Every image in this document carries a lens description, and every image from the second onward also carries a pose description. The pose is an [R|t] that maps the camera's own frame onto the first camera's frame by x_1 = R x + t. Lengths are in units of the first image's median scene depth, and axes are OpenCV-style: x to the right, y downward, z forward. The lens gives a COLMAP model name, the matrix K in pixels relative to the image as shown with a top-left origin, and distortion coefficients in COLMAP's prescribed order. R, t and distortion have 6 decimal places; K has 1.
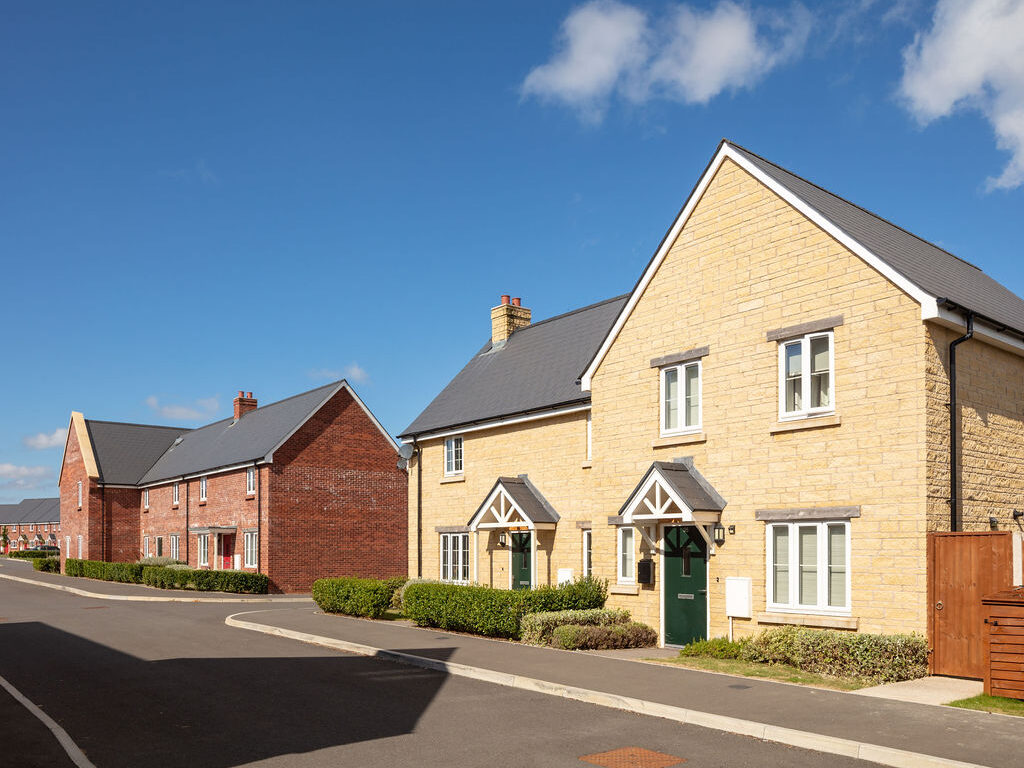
lens RADIAL K [[823.1, 0, 515.9], [0, 823.1, 384.2], [0, 0, 1]] dist [0.000754, 0.001684]
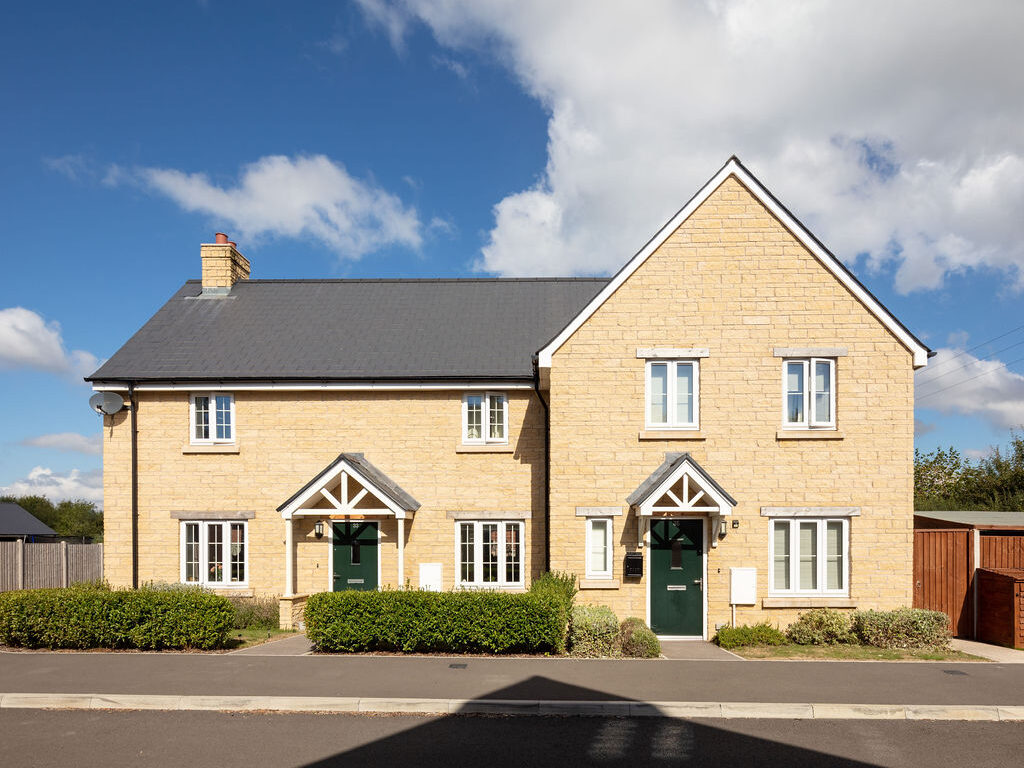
lens RADIAL K [[611.6, 0, 526.1], [0, 611.6, 470.9], [0, 0, 1]] dist [0.005342, -0.001422]
pose [[0.643785, 0.083020, 0.760690, -0.477553], [-0.150378, 0.988438, 0.019392, 0.122739], [-0.750285, -0.126875, 0.648826, 0.638525]]
